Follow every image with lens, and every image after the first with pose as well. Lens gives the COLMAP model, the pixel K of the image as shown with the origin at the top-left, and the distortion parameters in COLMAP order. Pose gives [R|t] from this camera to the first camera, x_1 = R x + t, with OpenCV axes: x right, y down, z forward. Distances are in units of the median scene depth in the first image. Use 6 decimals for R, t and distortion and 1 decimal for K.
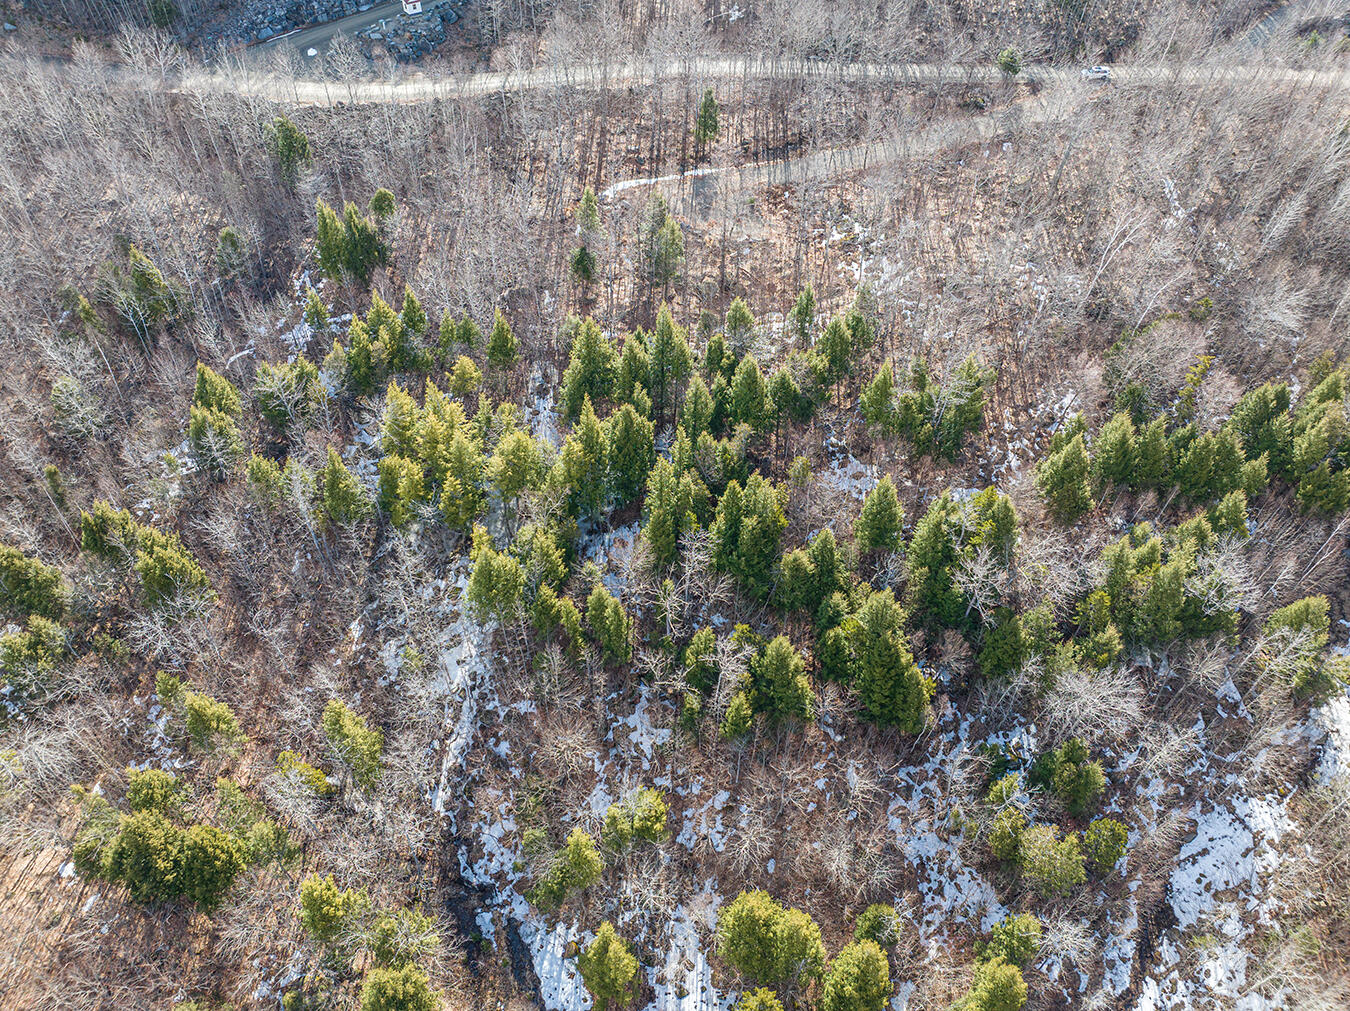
lens RADIAL K [[947.0, 0, 679.9], [0, 947.0, 500.7], [0, 0, 1]] dist [-0.031512, 0.000895]
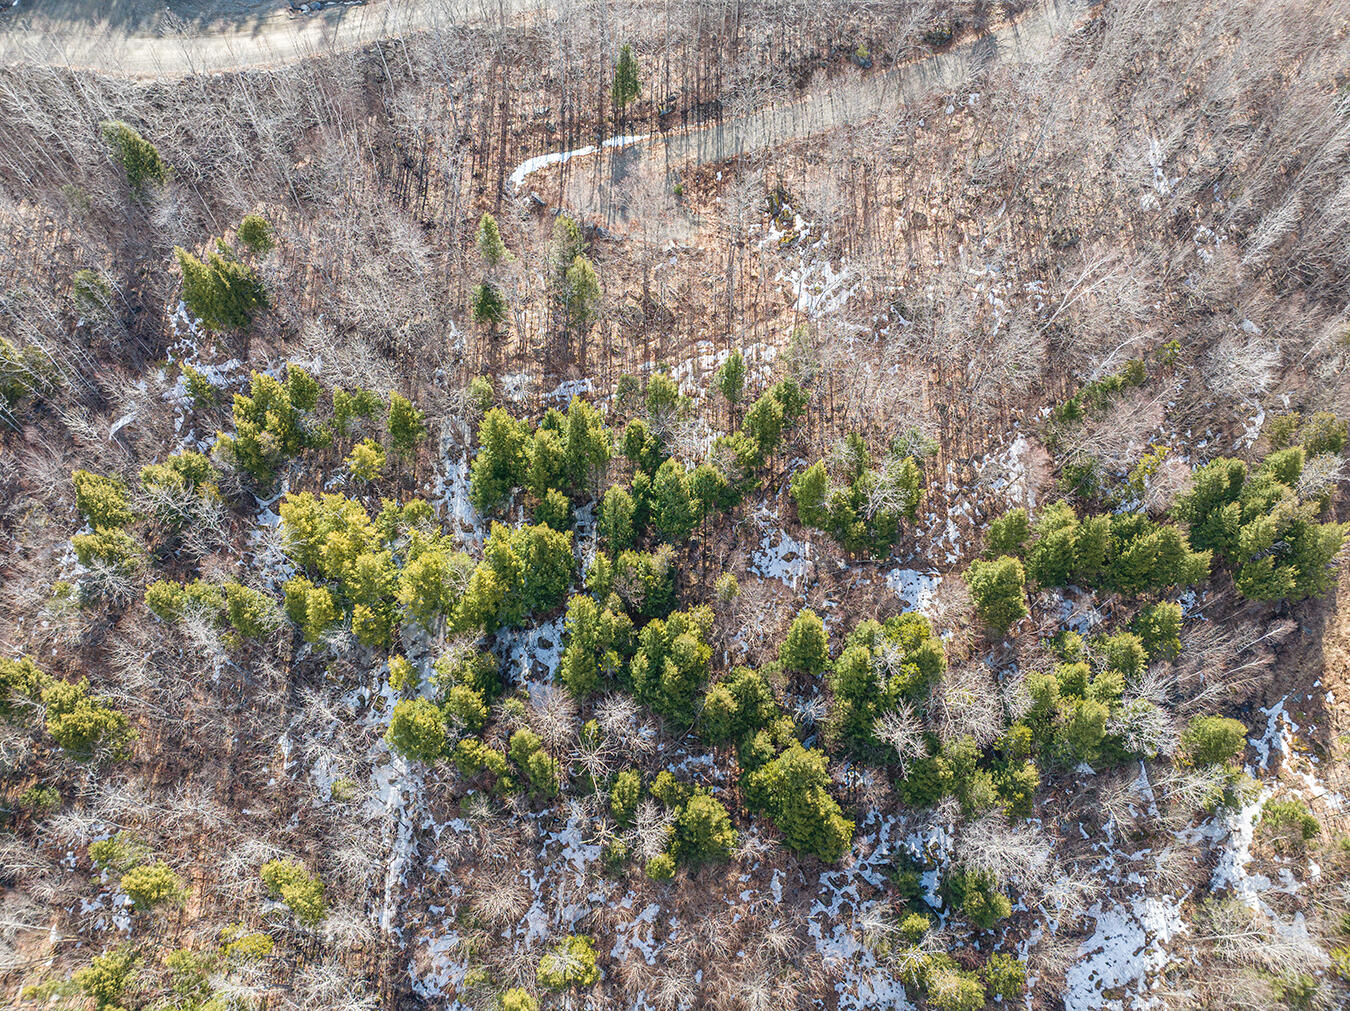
lens RADIAL K [[947.0, 0, 677.9], [0, 947.0, 510.8], [0, 0, 1]] dist [-0.031512, 0.000895]
pose [[0.999092, -0.038024, 0.019234, 0.062658], [0.031112, 0.959353, 0.280487, -0.369122], [-0.029117, -0.279634, 0.959665, 0.101696]]
